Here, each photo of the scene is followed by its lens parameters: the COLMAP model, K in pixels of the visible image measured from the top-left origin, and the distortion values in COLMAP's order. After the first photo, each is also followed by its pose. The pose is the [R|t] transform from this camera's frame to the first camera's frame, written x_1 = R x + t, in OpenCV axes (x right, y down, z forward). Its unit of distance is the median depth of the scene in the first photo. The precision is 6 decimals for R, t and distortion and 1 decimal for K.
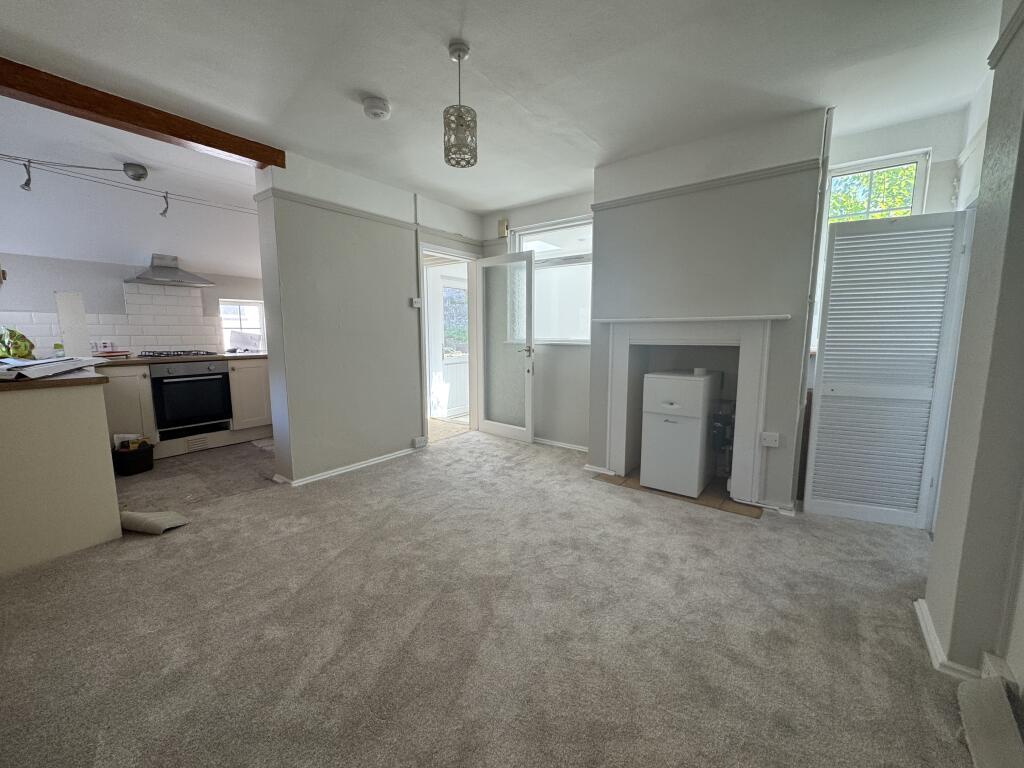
lens RADIAL K [[410.3, 0, 515.9], [0, 410.3, 383.1], [0, 0, 1]] dist [-0.000835, -0.000351]
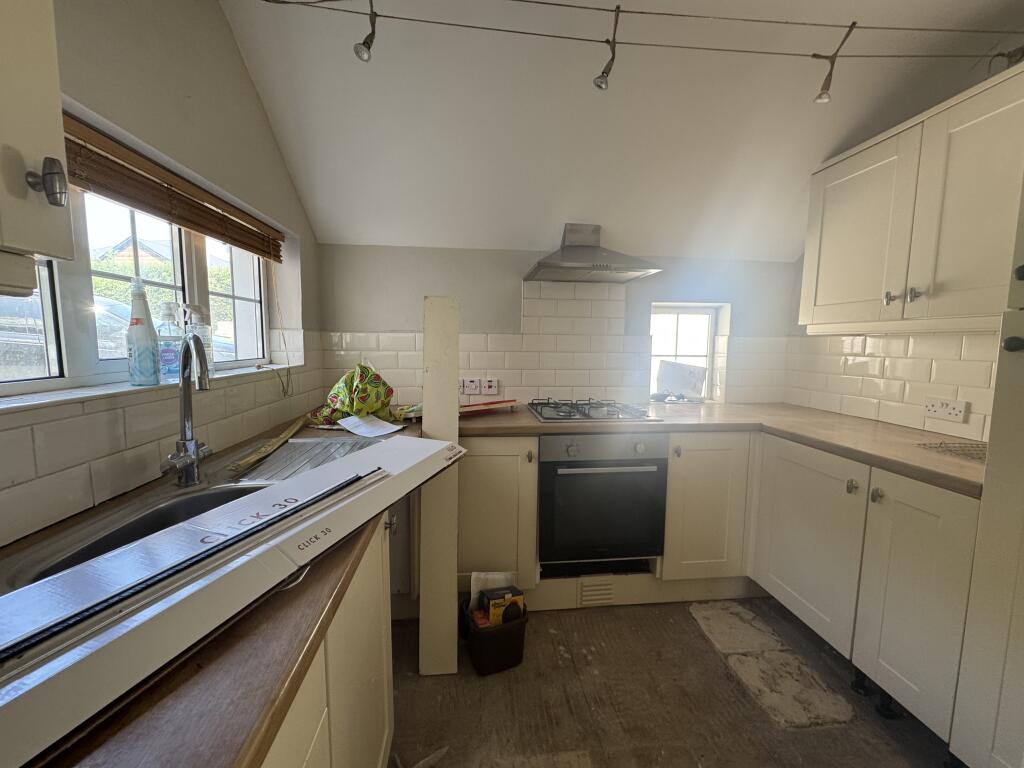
lens RADIAL K [[410.3, 0, 510.6], [0, 410.3, 382.2], [0, 0, 1]] dist [-0.000835, -0.000351]
pose [[0.681639, 0.080330, -0.727266, -0.537457], [-0.101004, 0.994770, 0.015209, -0.108596], [0.724684, 0.063090, 0.686187, 0.602900]]
